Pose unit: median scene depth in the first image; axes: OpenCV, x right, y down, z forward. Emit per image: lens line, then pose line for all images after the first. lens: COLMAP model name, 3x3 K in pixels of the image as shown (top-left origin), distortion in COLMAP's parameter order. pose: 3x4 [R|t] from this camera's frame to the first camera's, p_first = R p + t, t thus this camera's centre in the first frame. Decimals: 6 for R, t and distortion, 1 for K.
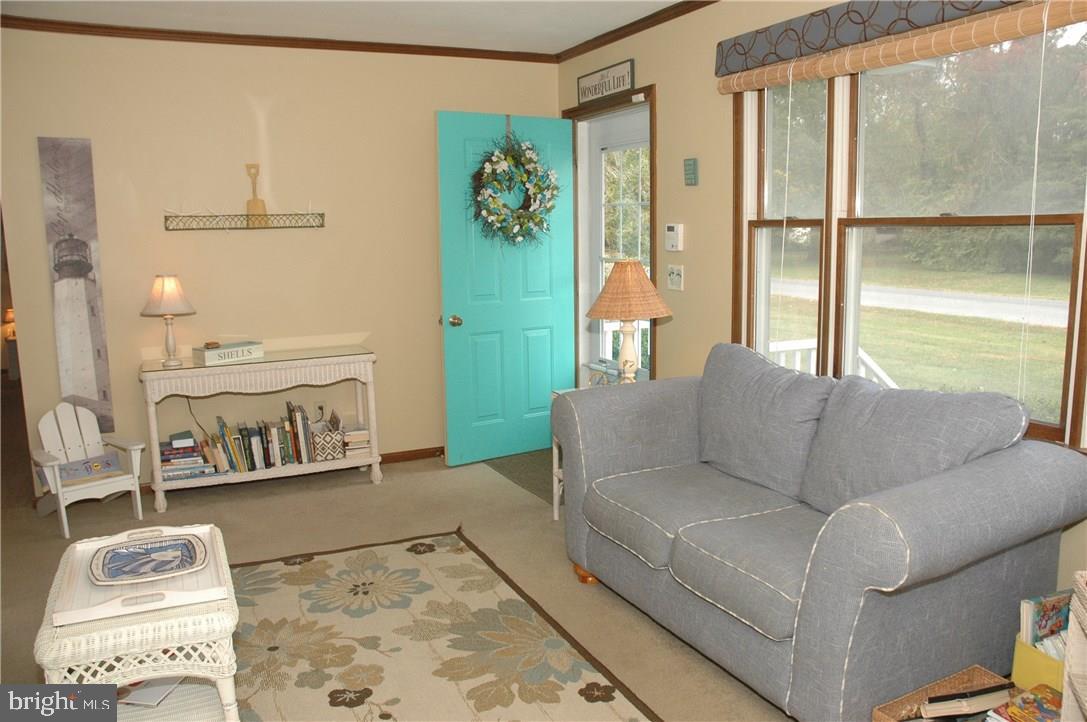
lens RADIAL K [[841.6, 0, 562.2], [0, 841.6, 363.3], [0, 0, 1]] dist [-0.136668, 0.008952]
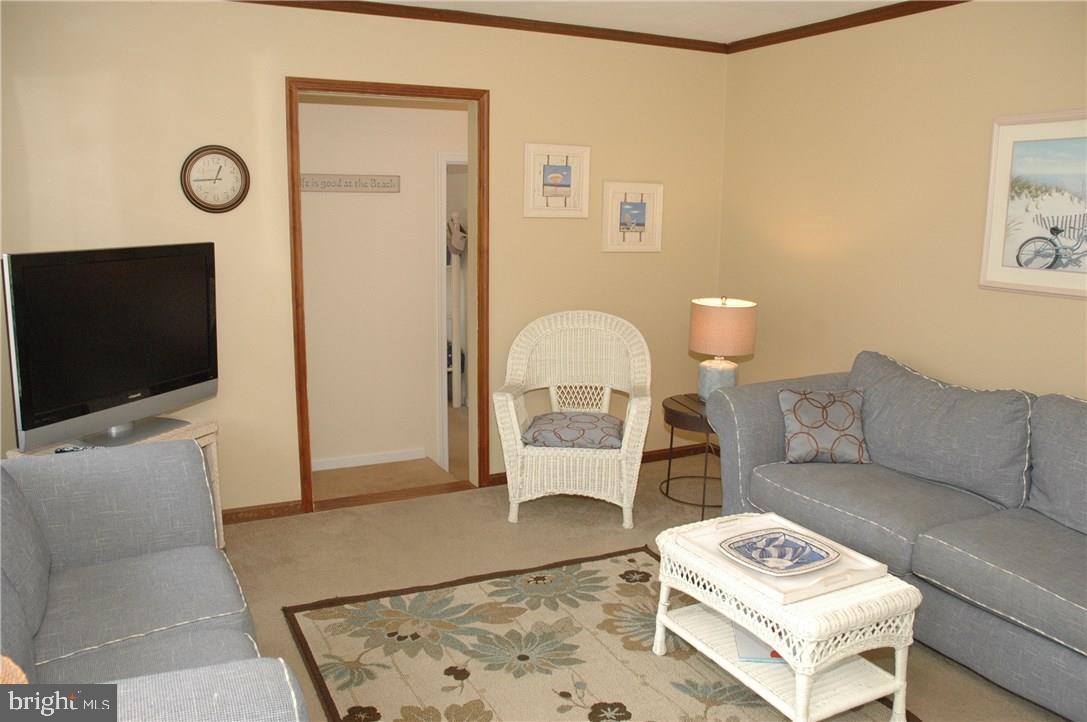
lens RADIAL K [[841.6, 0, 562.2], [0, 841.6, 363.3], [0, 0, 1]] dist [-0.136668, 0.008952]
pose [[-0.999592, 0.009310, -0.026989, -0.156309], [-0.000159, 0.943509, 0.331348, -0.293625], [0.028549, 0.331217, -0.943123, 1.579530]]
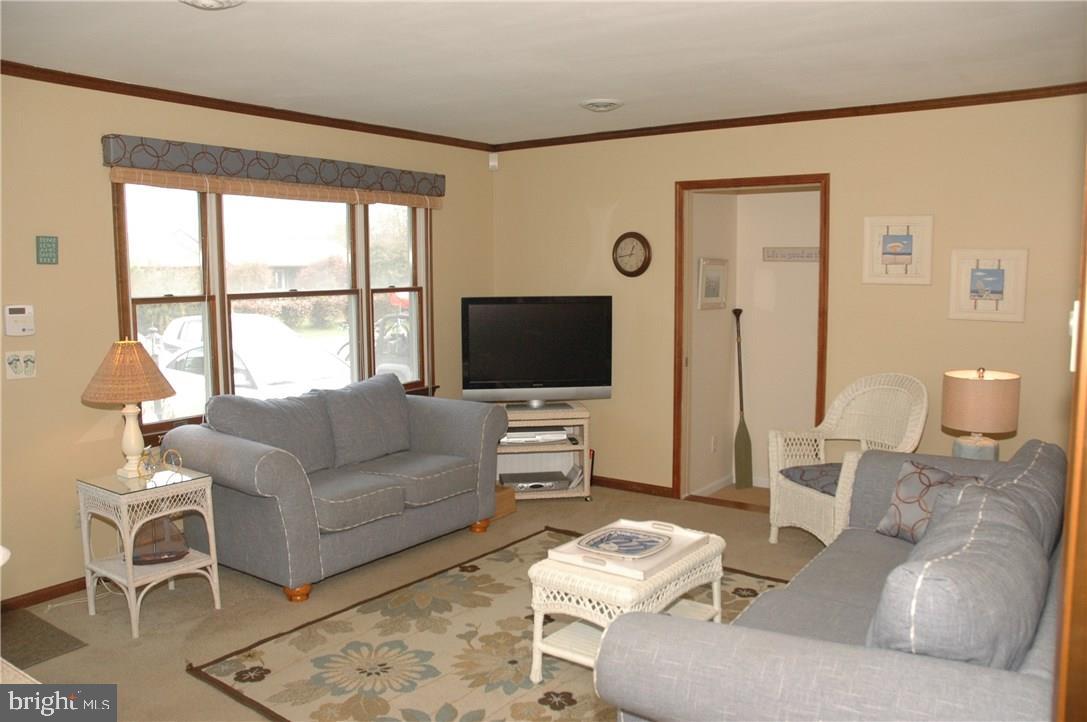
lens RADIAL K [[841.6, 0, 562.2], [0, 841.6, 363.3], [0, 0, 1]] dist [-0.136668, 0.008952]
pose [[-0.480351, -0.075919, 0.873785, -1.345914], [0.146410, 0.975328, 0.165228, -0.241933], [-0.864770, 0.207298, -0.457384, 1.349864]]
